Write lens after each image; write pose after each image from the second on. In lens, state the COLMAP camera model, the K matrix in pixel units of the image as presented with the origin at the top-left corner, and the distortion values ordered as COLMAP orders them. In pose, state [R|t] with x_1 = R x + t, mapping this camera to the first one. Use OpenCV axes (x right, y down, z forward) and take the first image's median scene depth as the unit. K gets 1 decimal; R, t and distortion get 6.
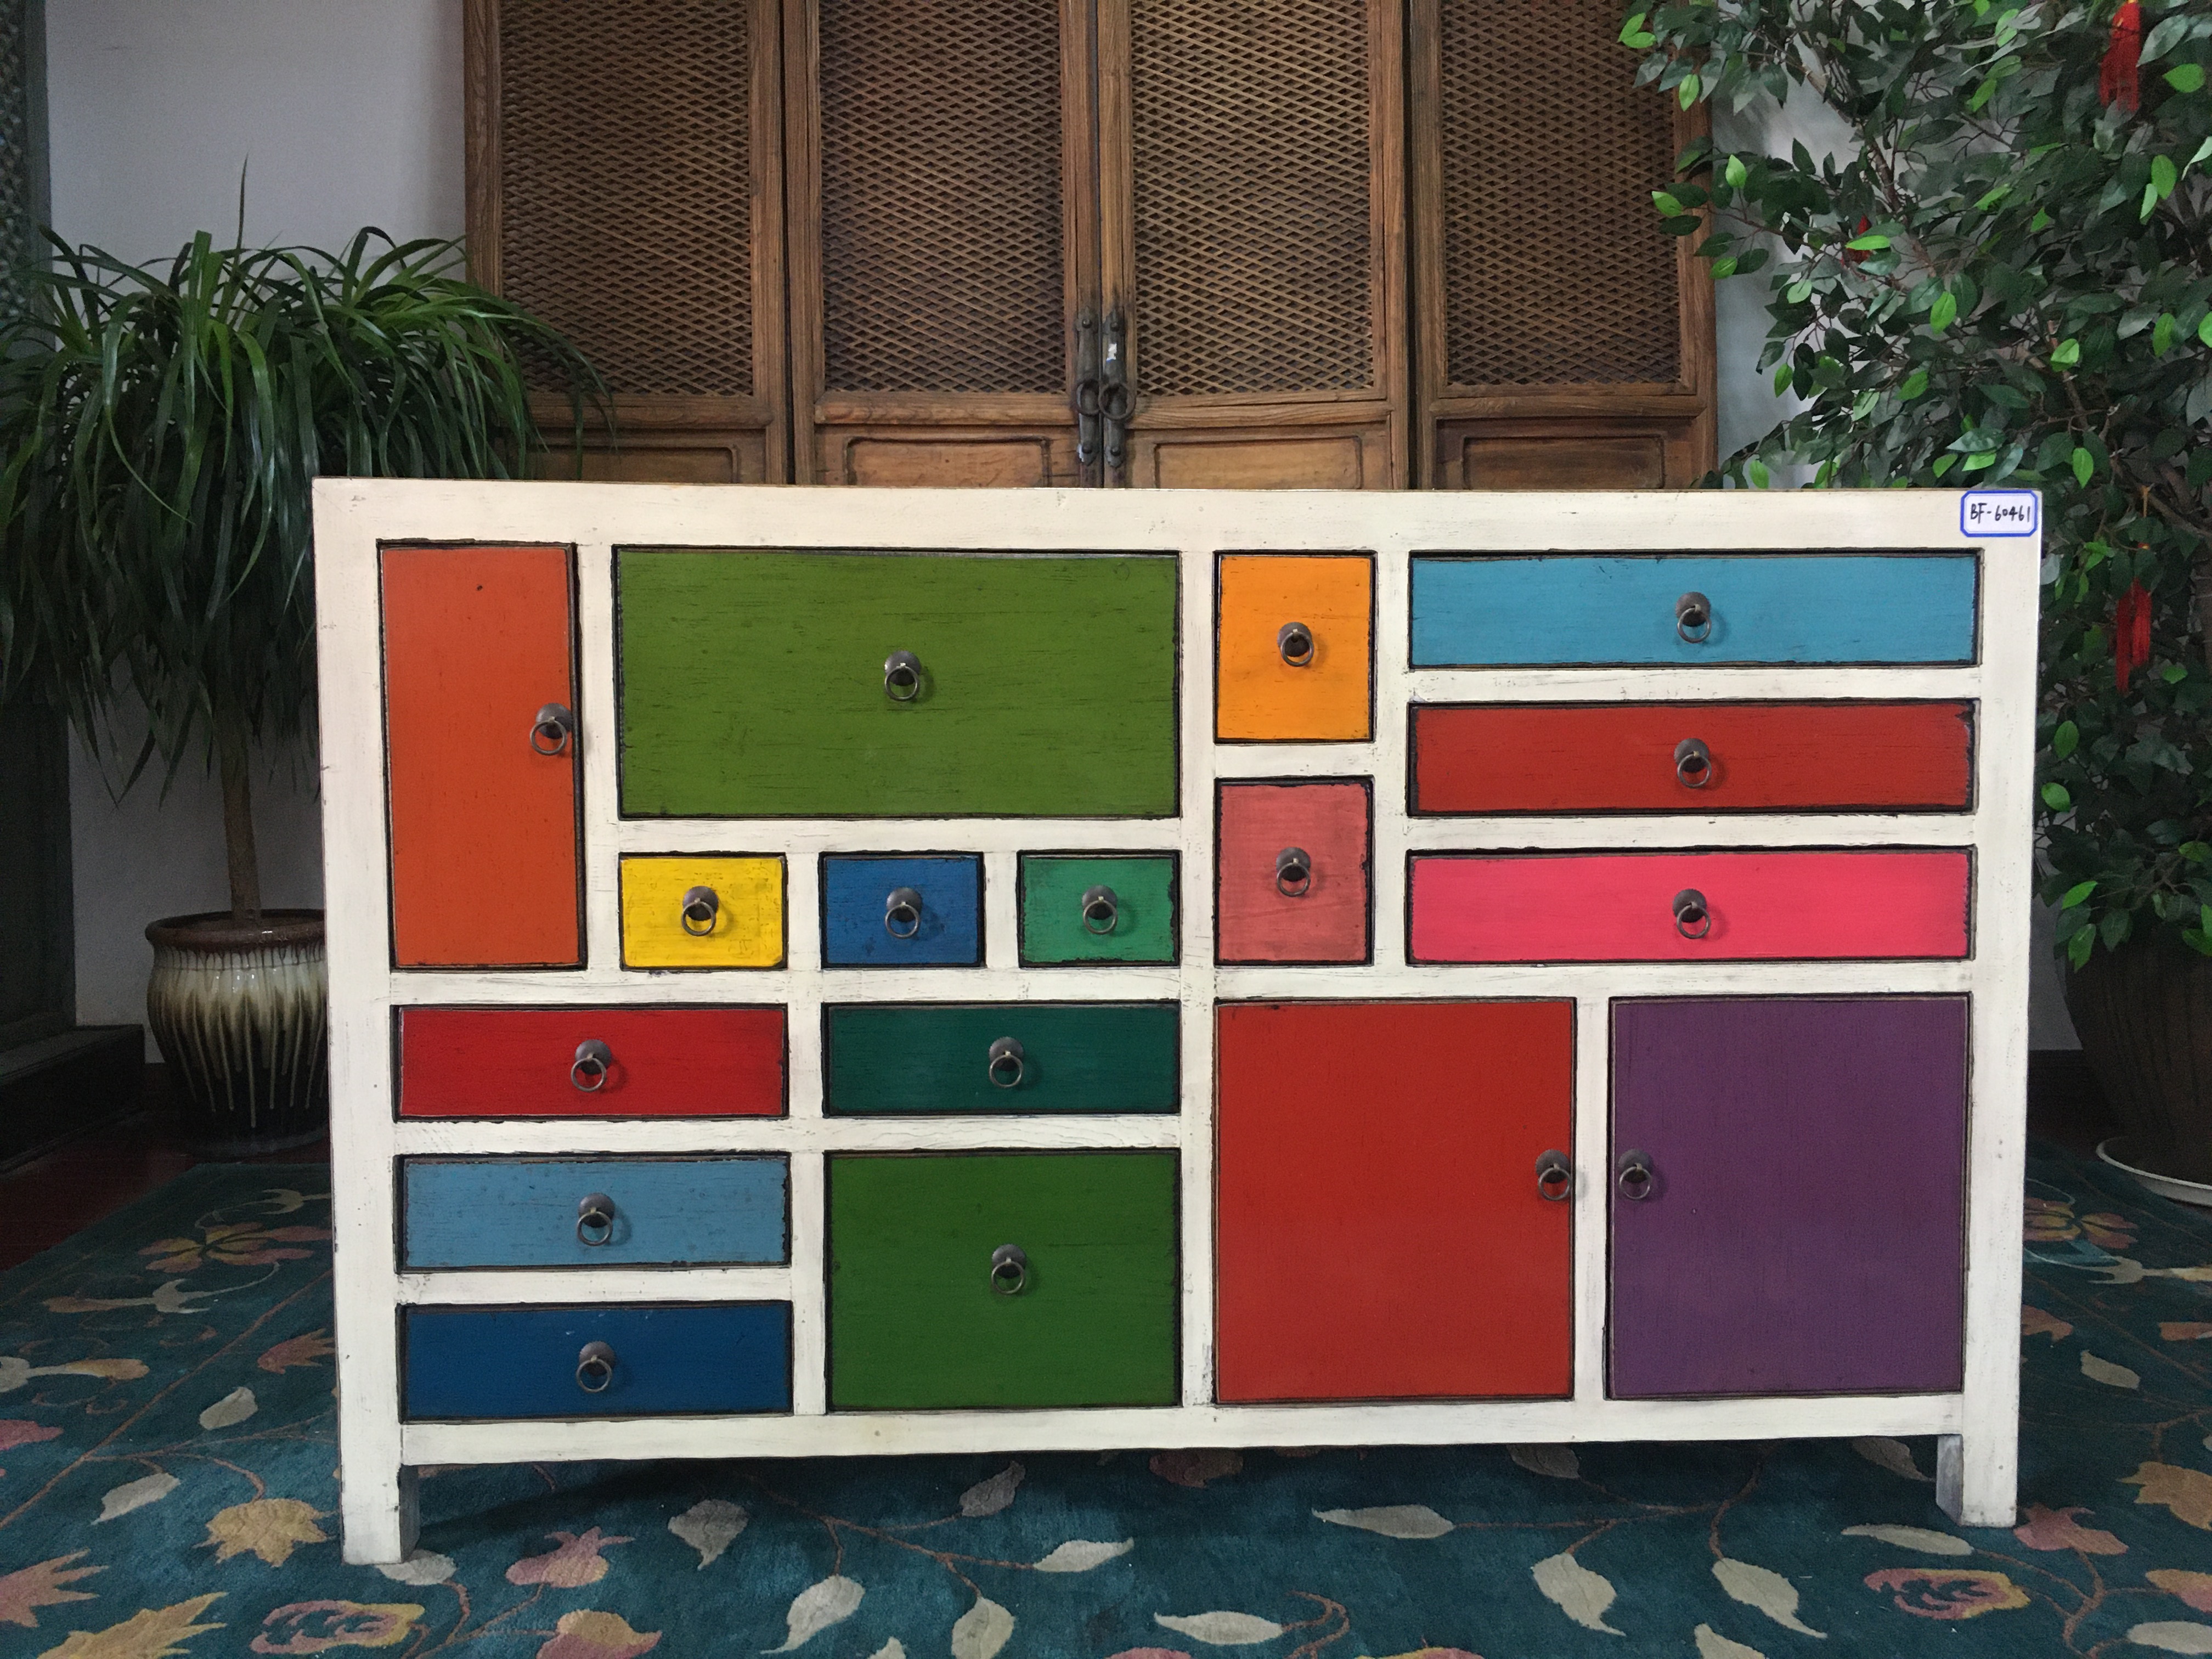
lens RADIAL K [[1862.7, 0, 1106.8], [0, 1862.7, 822.8], [0, 0, 1]] dist [0.077122, -0.106304]
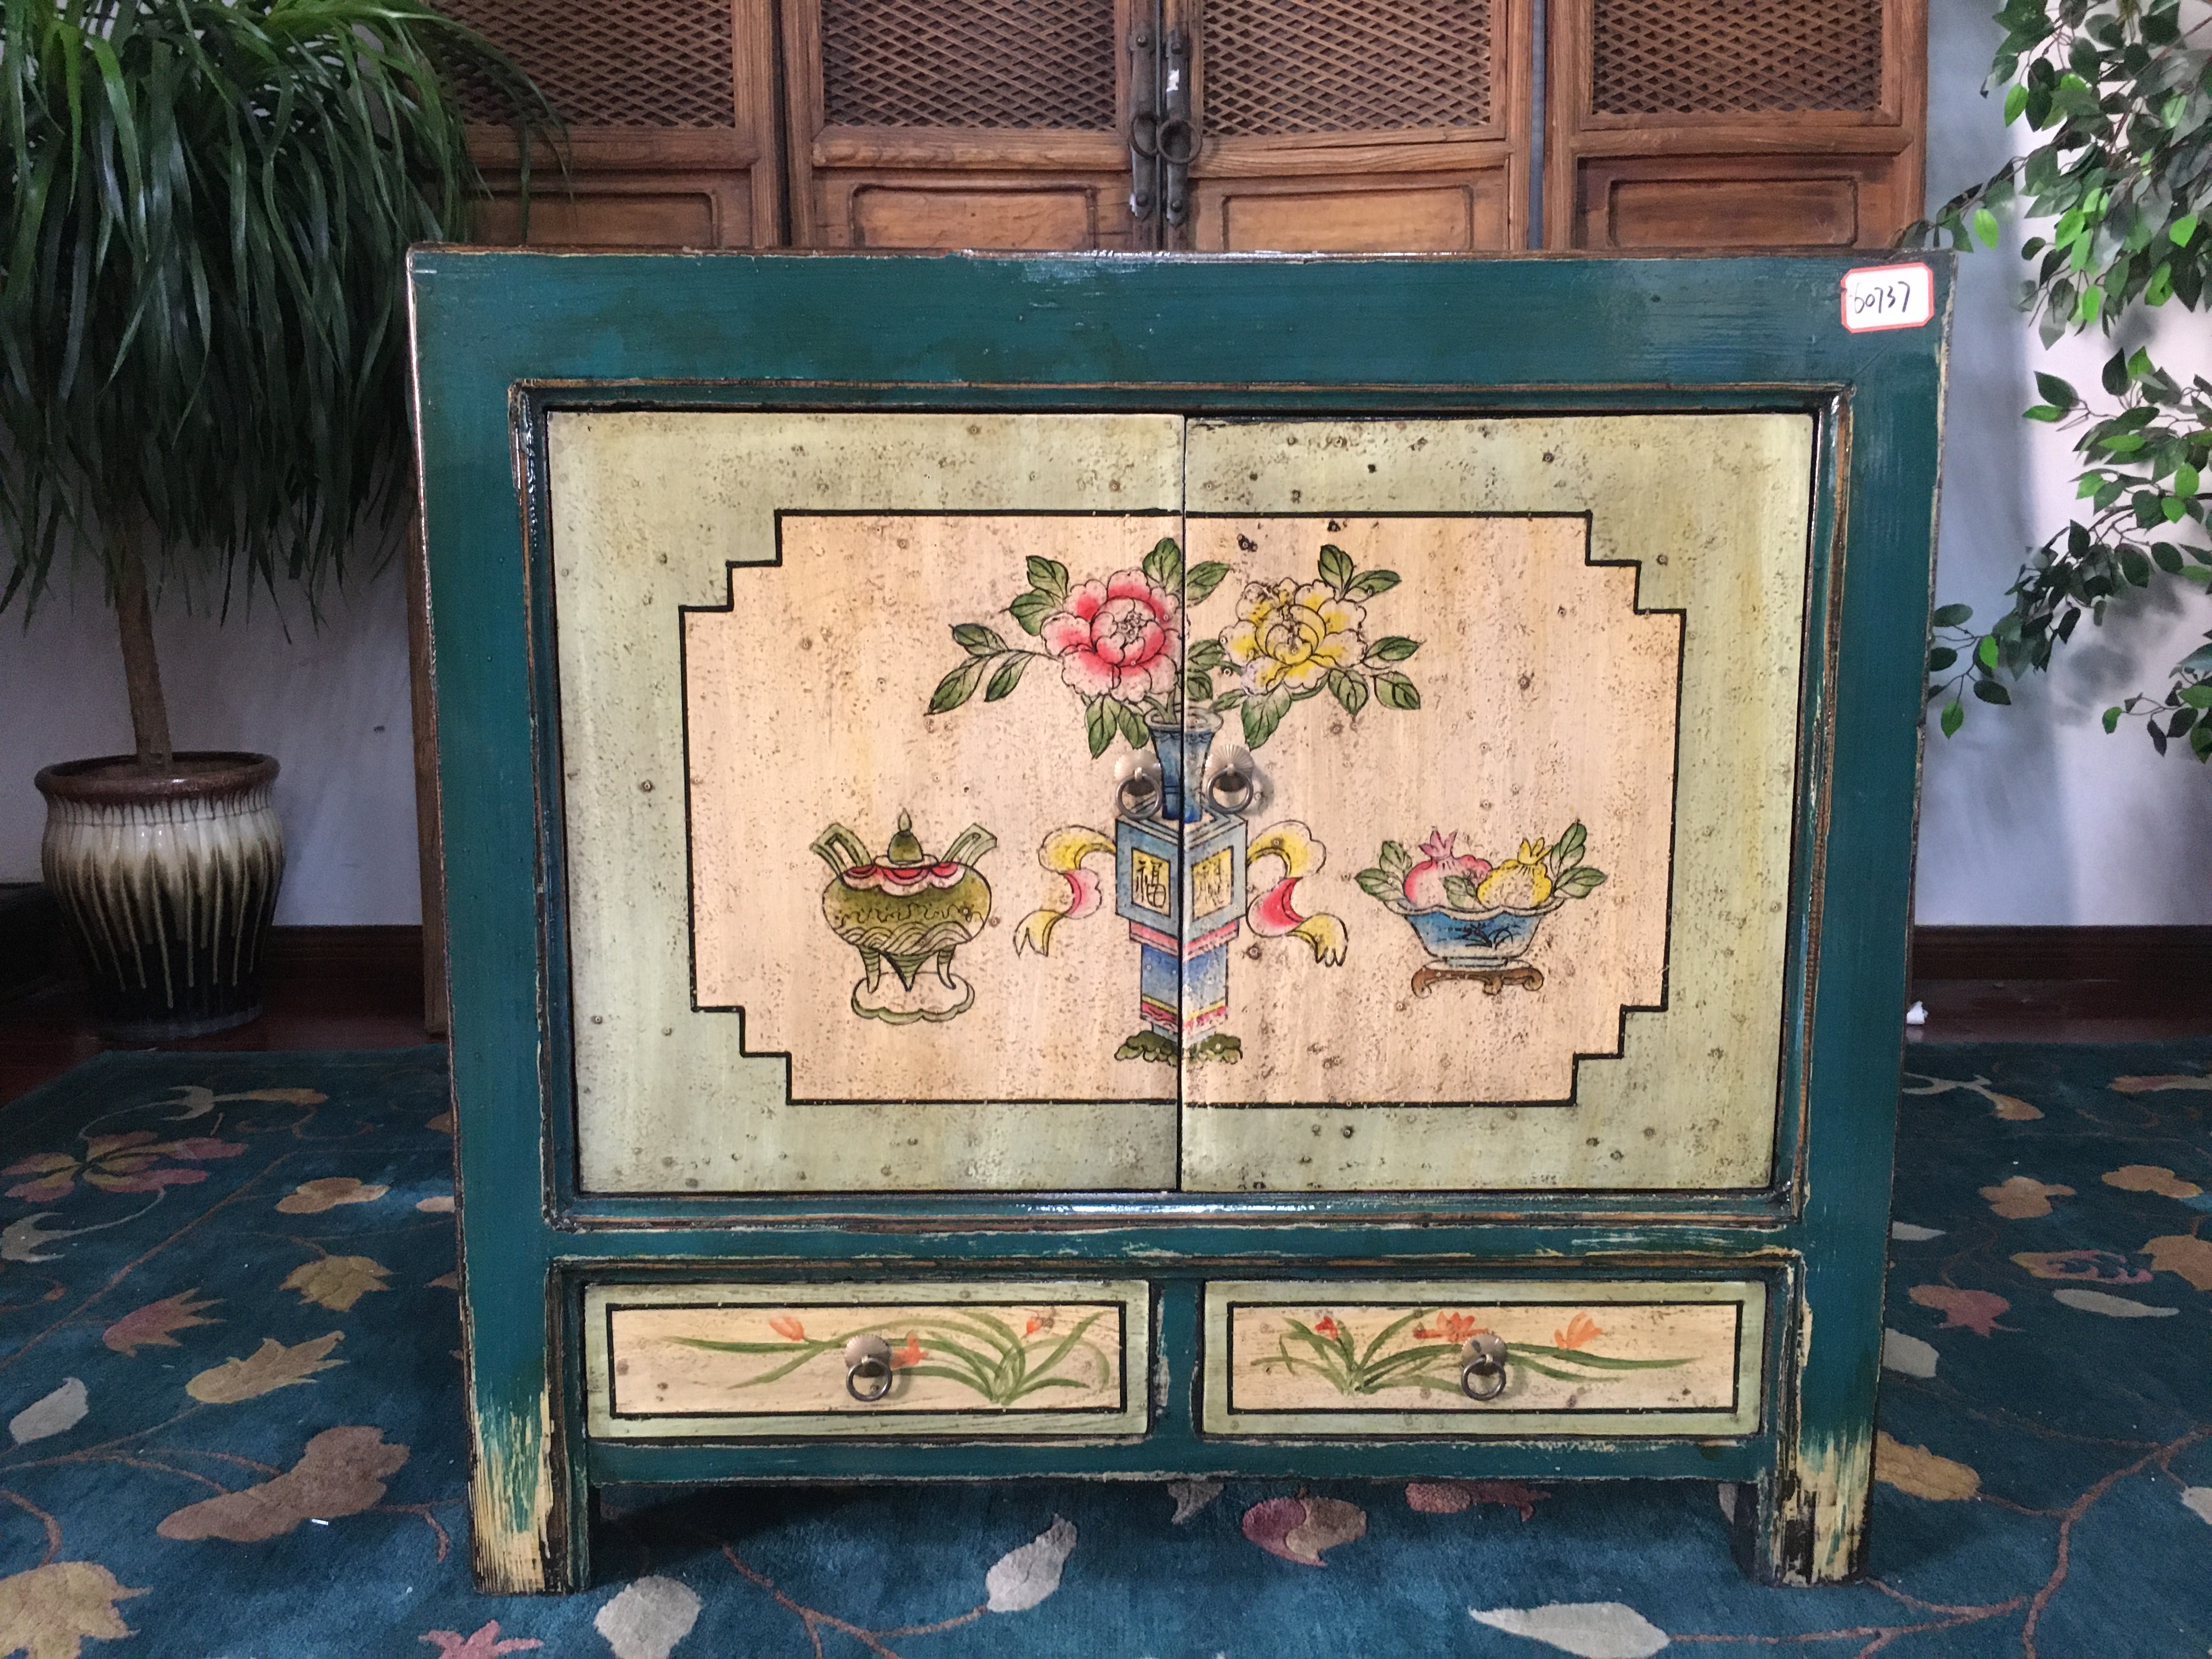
lens RADIAL K [[1881.6, 0, 1105.6], [0, 1881.6, 819.7], [0, 0, 1]] dist [0.076711, -0.102962]
pose [[0.999711, 0.005152, -0.023486, -0.009701], [-0.003025, 0.995962, 0.089726, -0.003027], [0.023854, -0.089629, 0.995690, 0.180806]]
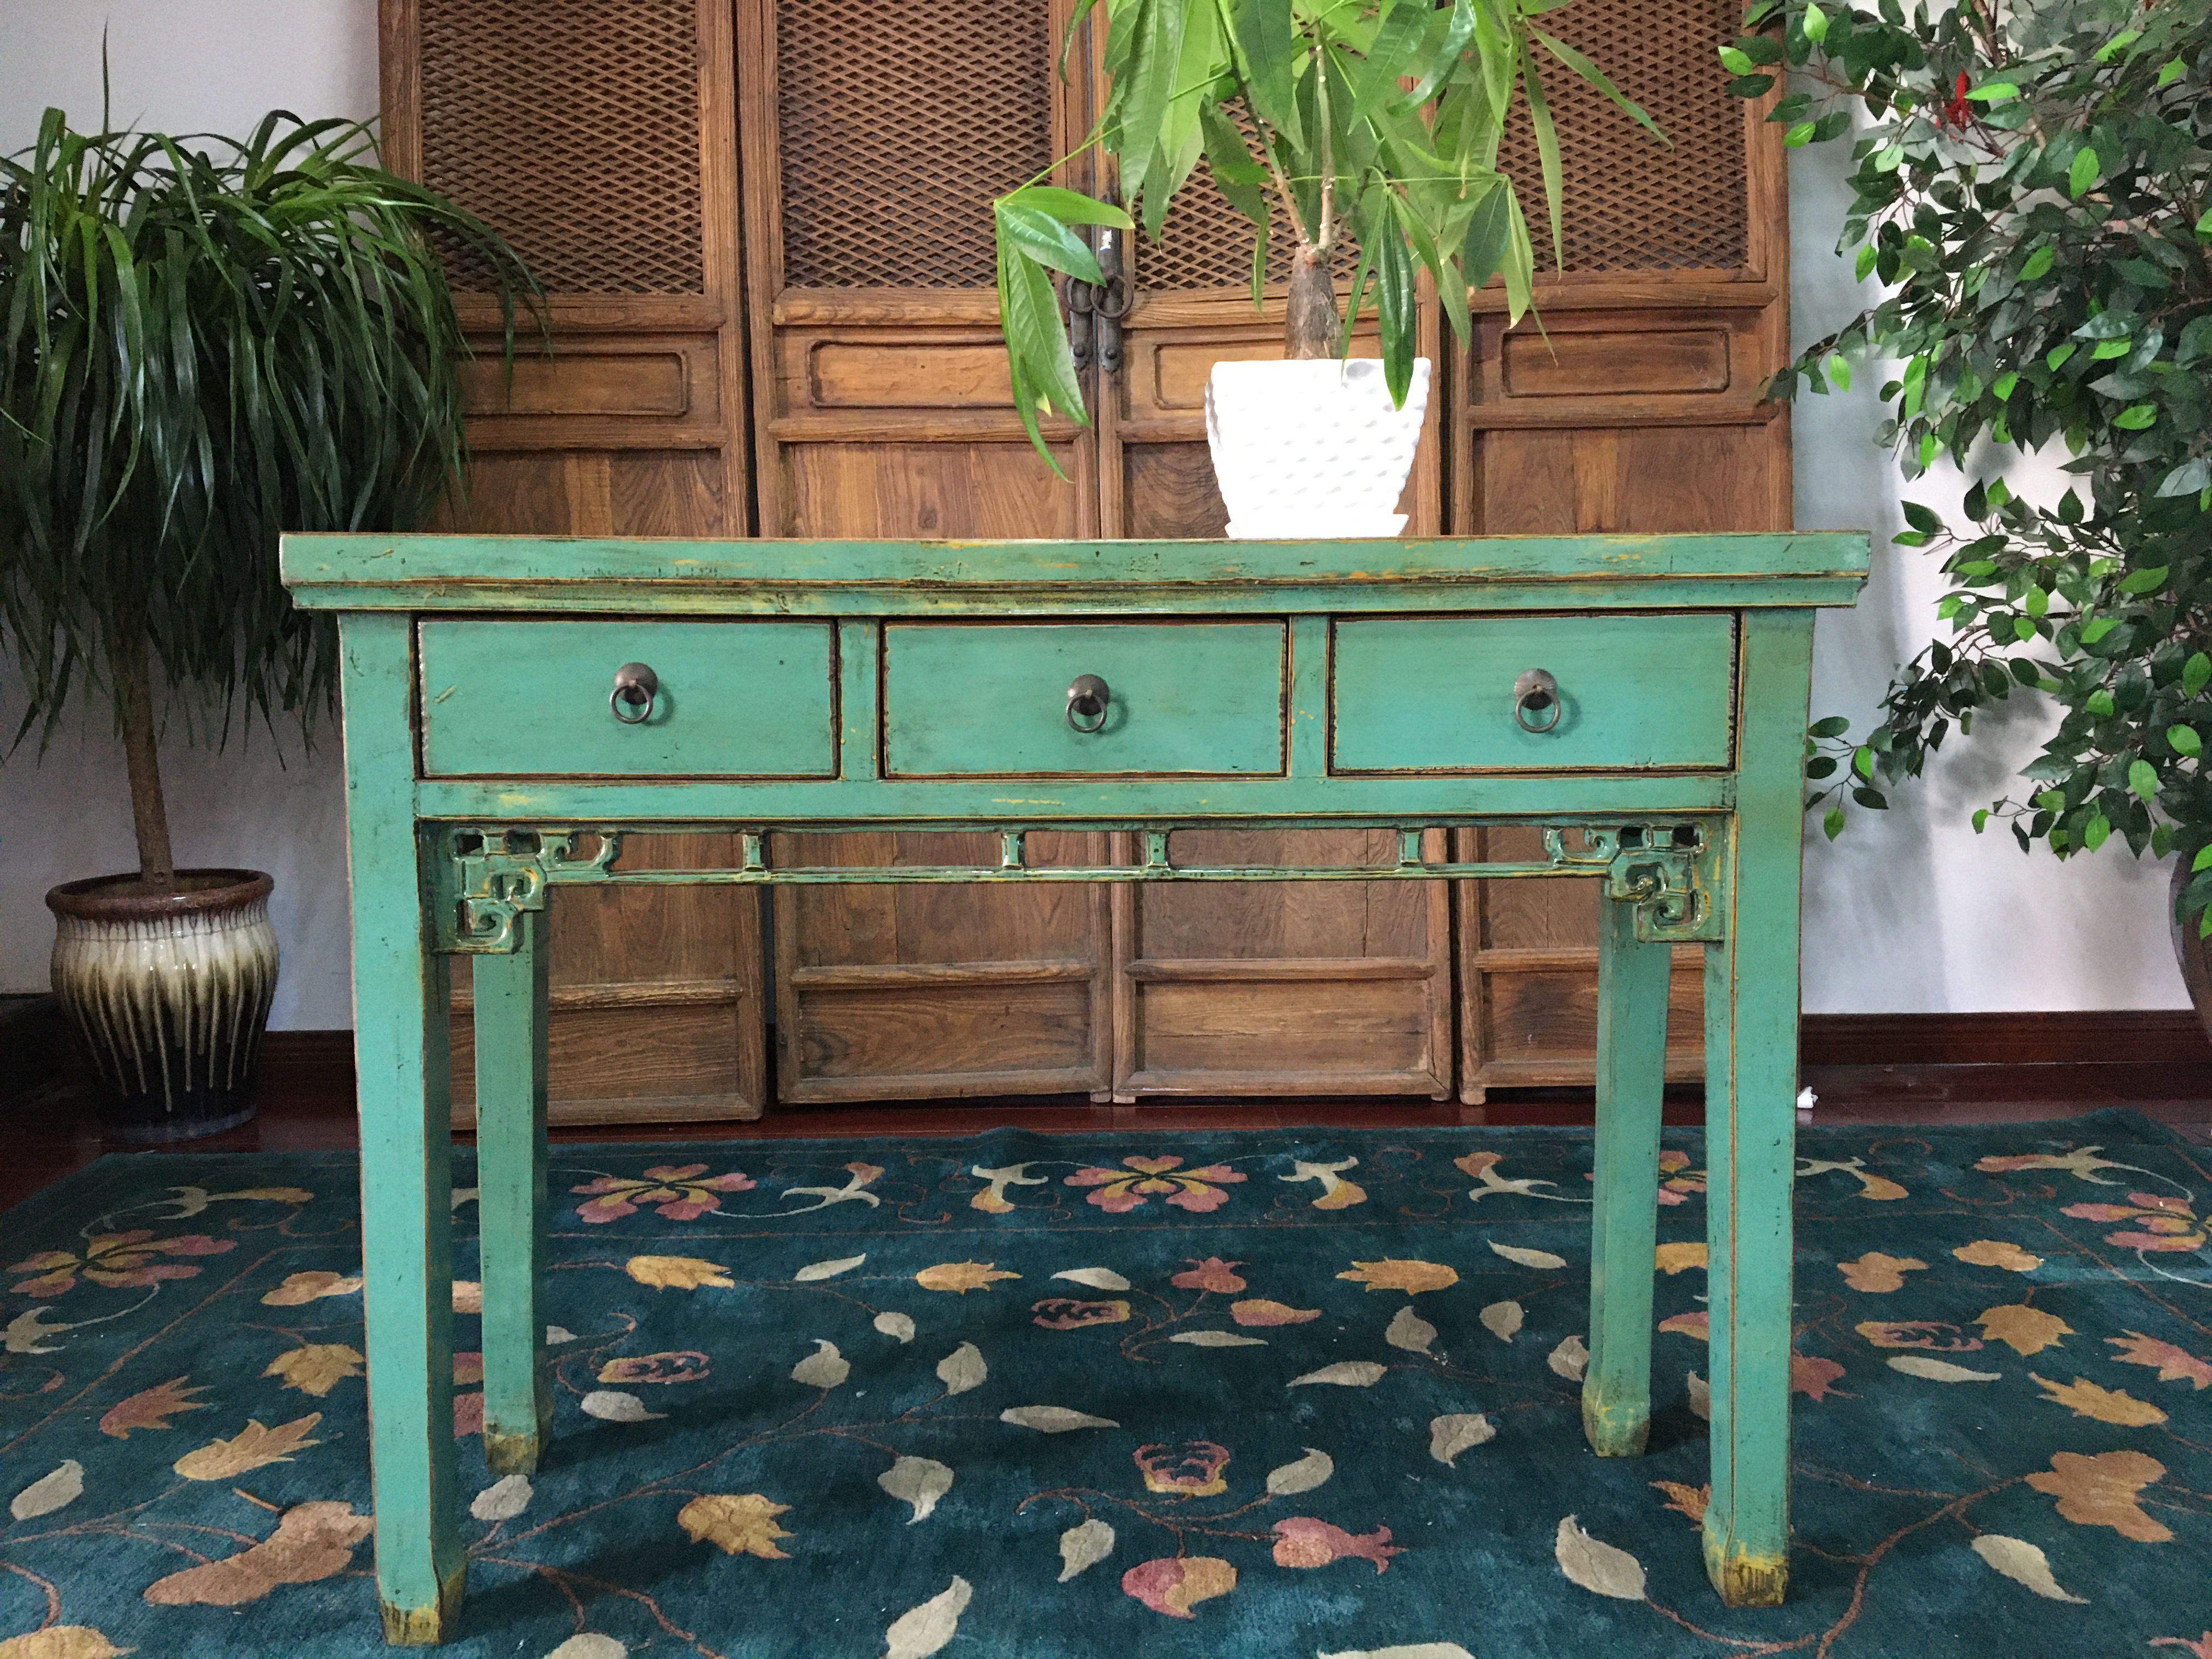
lens RADIAL K [[1844.7, 0, 1107.5], [0, 1844.7, 821.1], [0, 0, 1]] dist [0.062093, -0.092351]
pose [[0.999811, -0.006065, -0.018474, 0.022126], [0.006897, 0.998949, 0.045323, -0.019086], [0.018179, -0.045442, 0.998802, 0.130961]]
